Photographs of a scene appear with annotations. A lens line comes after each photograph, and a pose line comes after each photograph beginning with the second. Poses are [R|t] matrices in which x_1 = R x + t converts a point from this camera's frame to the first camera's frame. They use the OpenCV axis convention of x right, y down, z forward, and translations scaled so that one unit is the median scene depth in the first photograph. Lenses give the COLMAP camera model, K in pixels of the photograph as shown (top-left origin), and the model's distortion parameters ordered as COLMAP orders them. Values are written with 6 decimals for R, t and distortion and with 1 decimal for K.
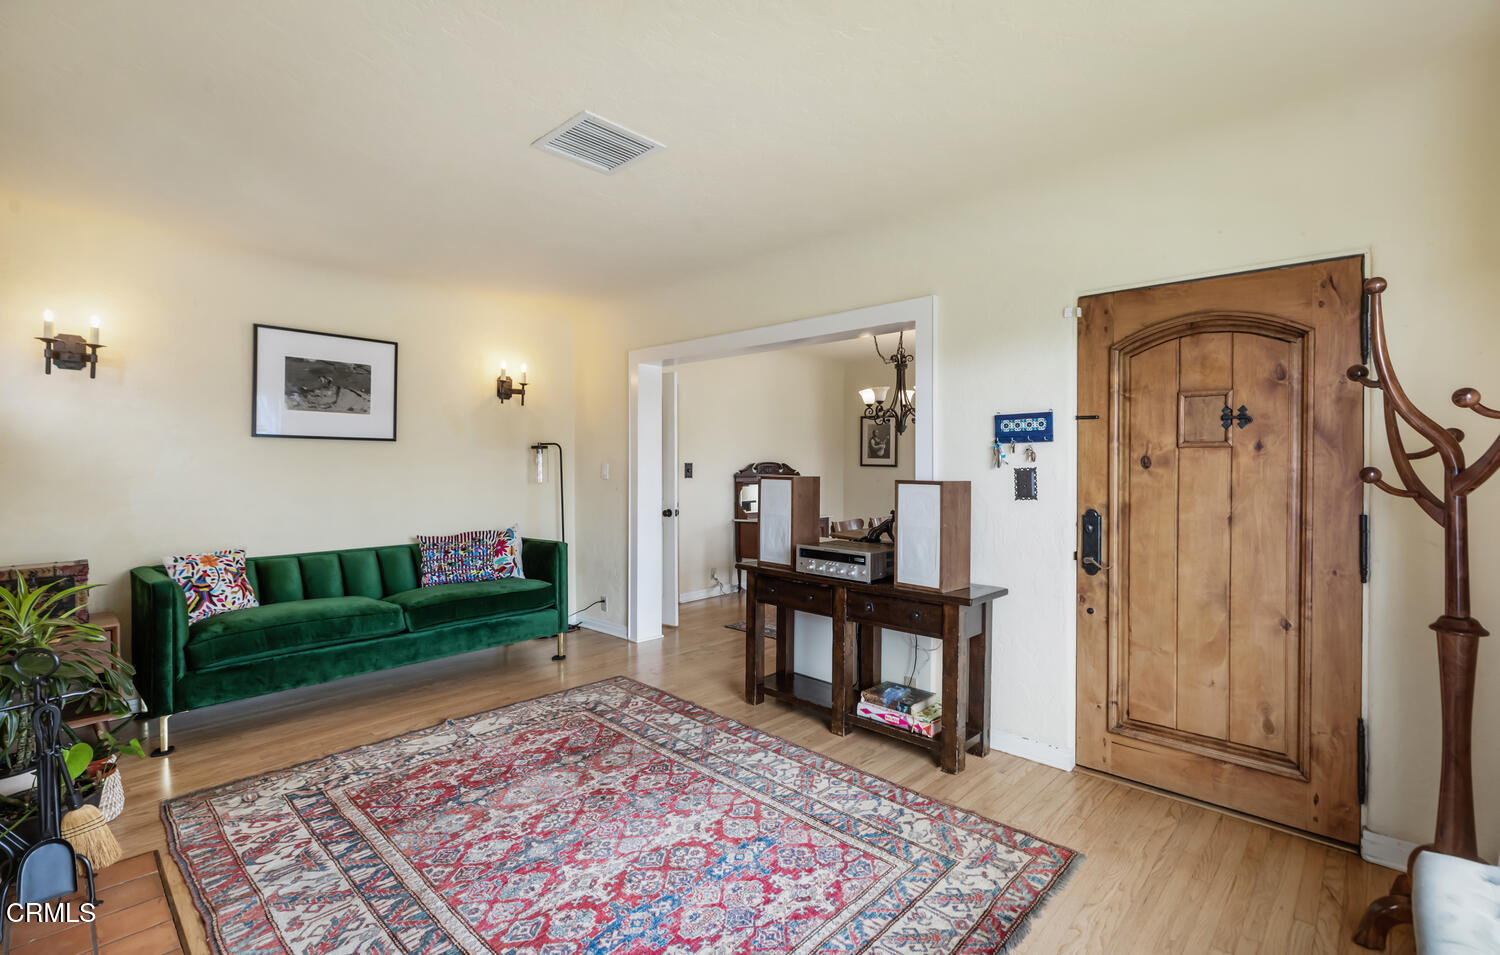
lens RADIAL K [[676.2, 0, 753.2], [0, 676.2, 468.5], [0, 0, 1]] dist [0.009998, -0.000007]
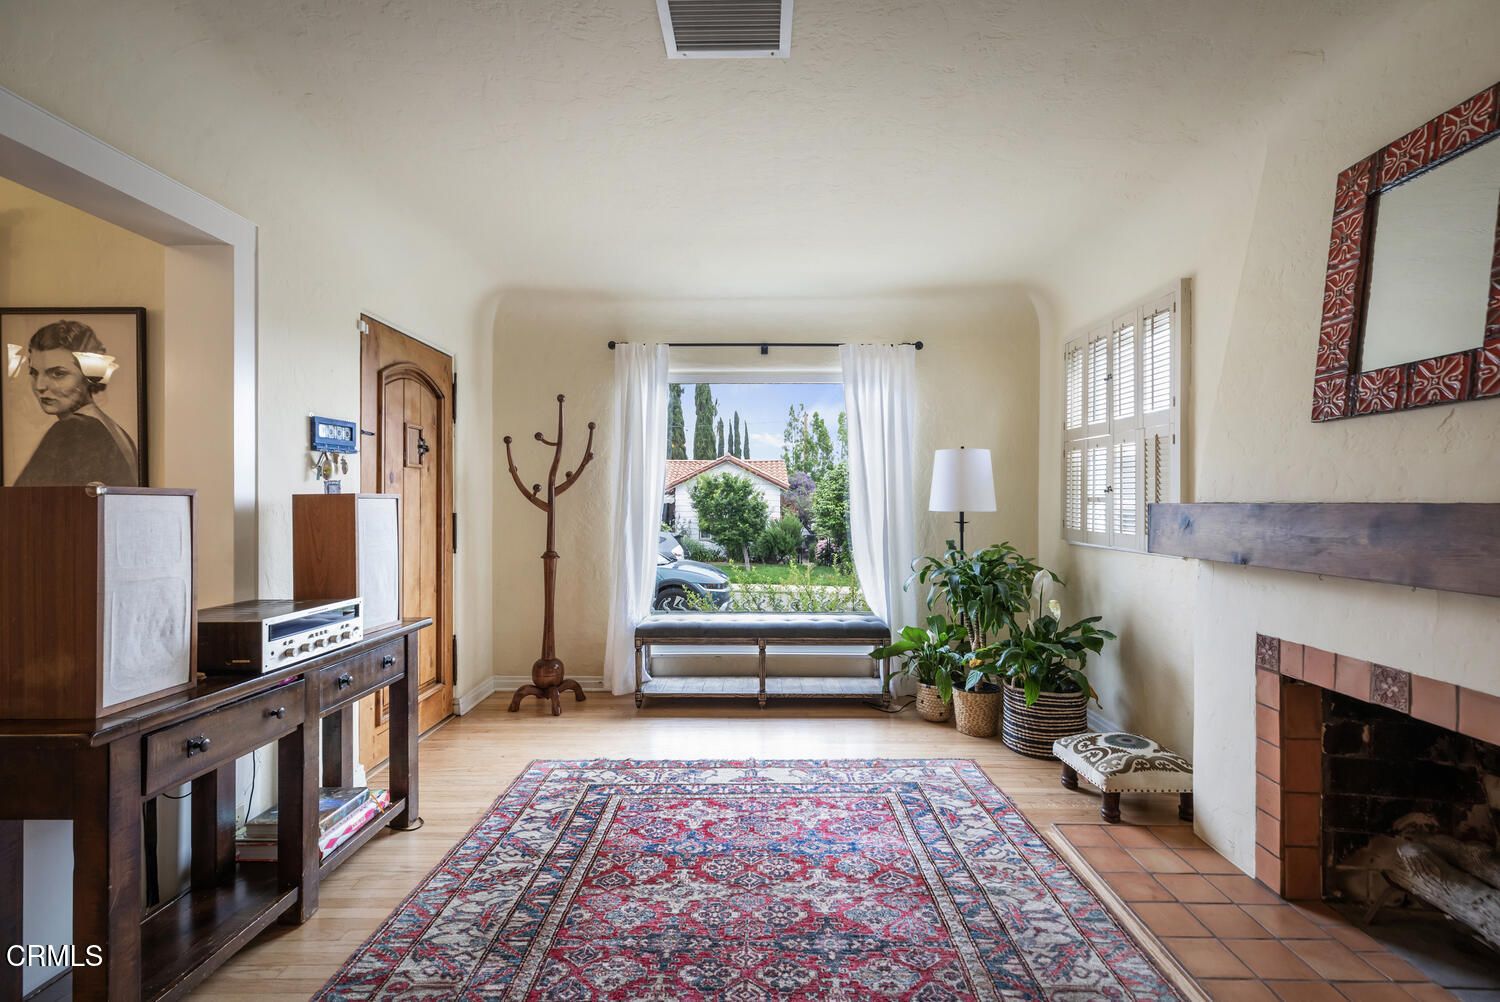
lens RADIAL K [[683.8, 0, 744.4], [0, 683.8, 496.2], [0, 0, 1]] dist [0.002346, 0.000825]
pose [[-0.664072, 0.003612, 0.747660, -0.635280], [0.009784, 0.999945, 0.003860, 0.021514], [-0.747604, 0.009879, -0.664071, 1.199945]]
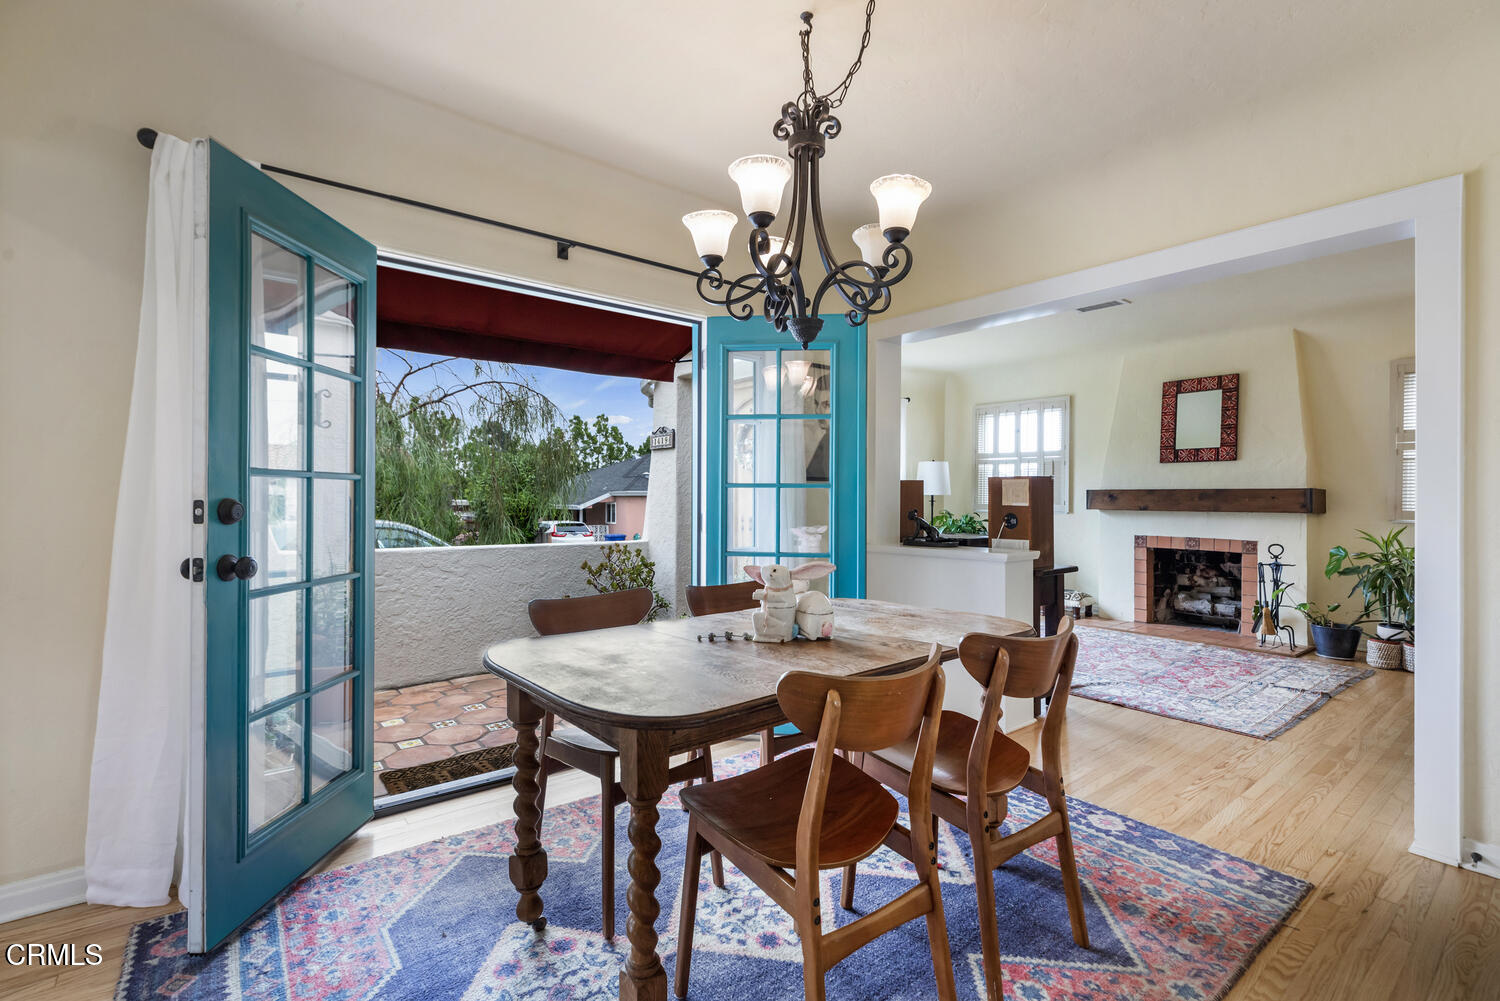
lens RADIAL K [[683.8, 0, 758.6], [0, 683.8, 490.7], [0, 0, 1]] dist [0.002346, 0.000825]
pose [[-0.990815, -0.006158, 0.135082, 0.356120], [-0.005781, 0.999978, 0.003186, 0.040463], [-0.135099, 0.002376, -0.990829, 2.460262]]
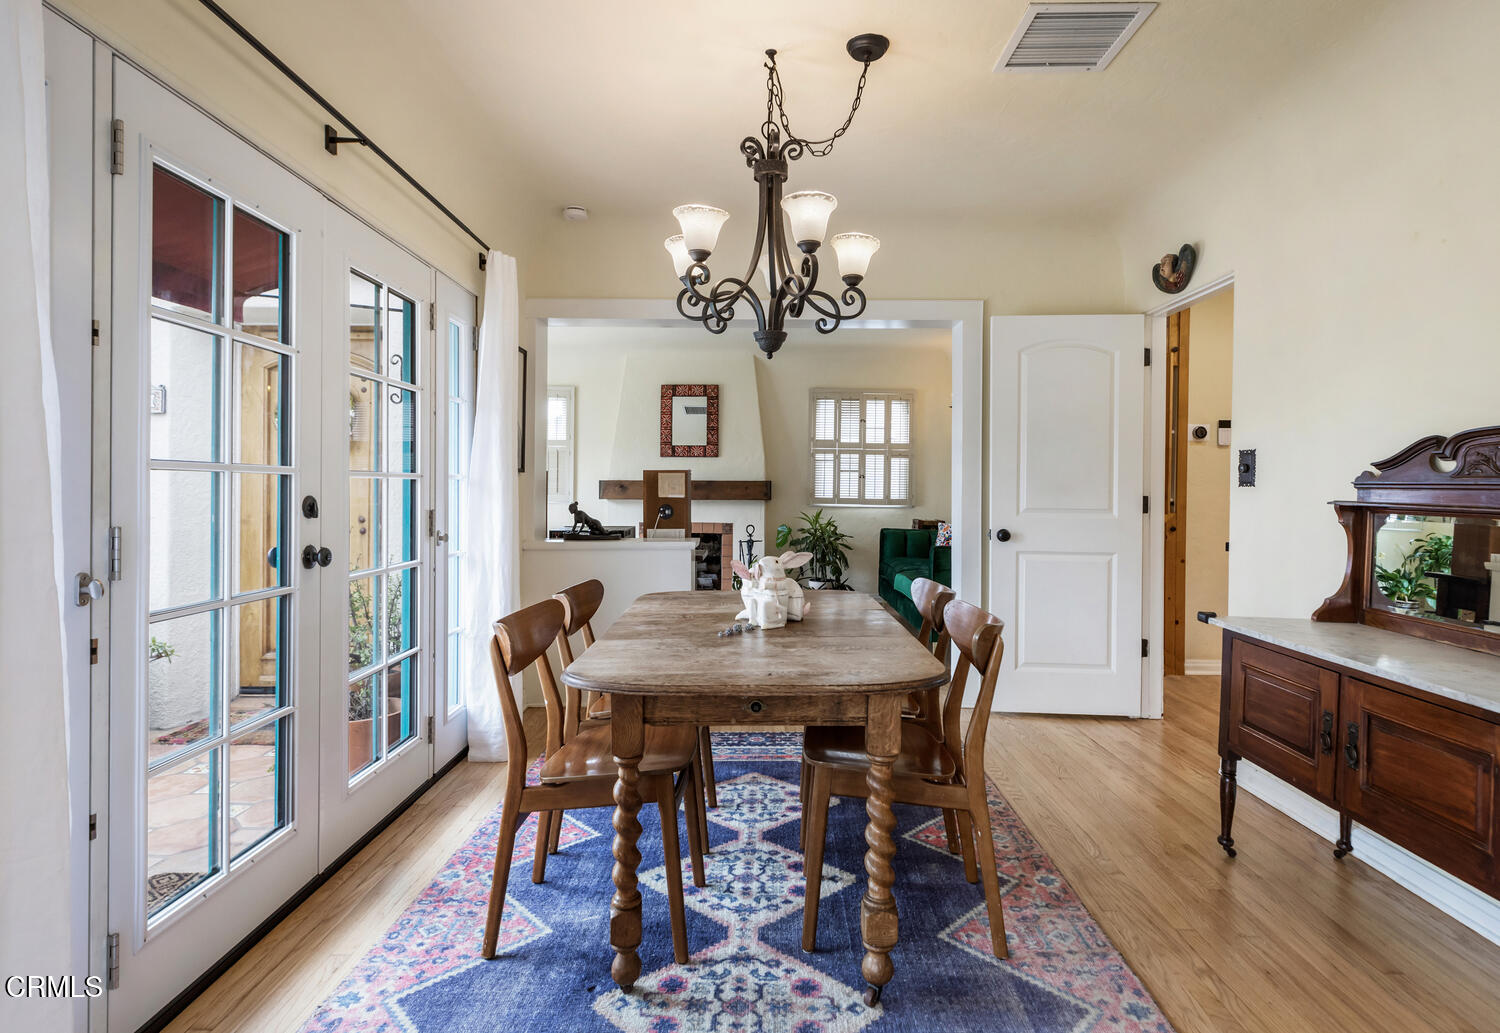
lens RADIAL K [[771.9, 0, 761.3], [0, 771.9, 486.1], [0, 0, 1]] dist [-0.002262, 0.001867]
pose [[-0.732250, -0.006811, -0.681002, 0.923212], [-0.014711, 0.999875, 0.005817, 0.035121], [0.680877, 0.014278, -0.732258, 2.395324]]
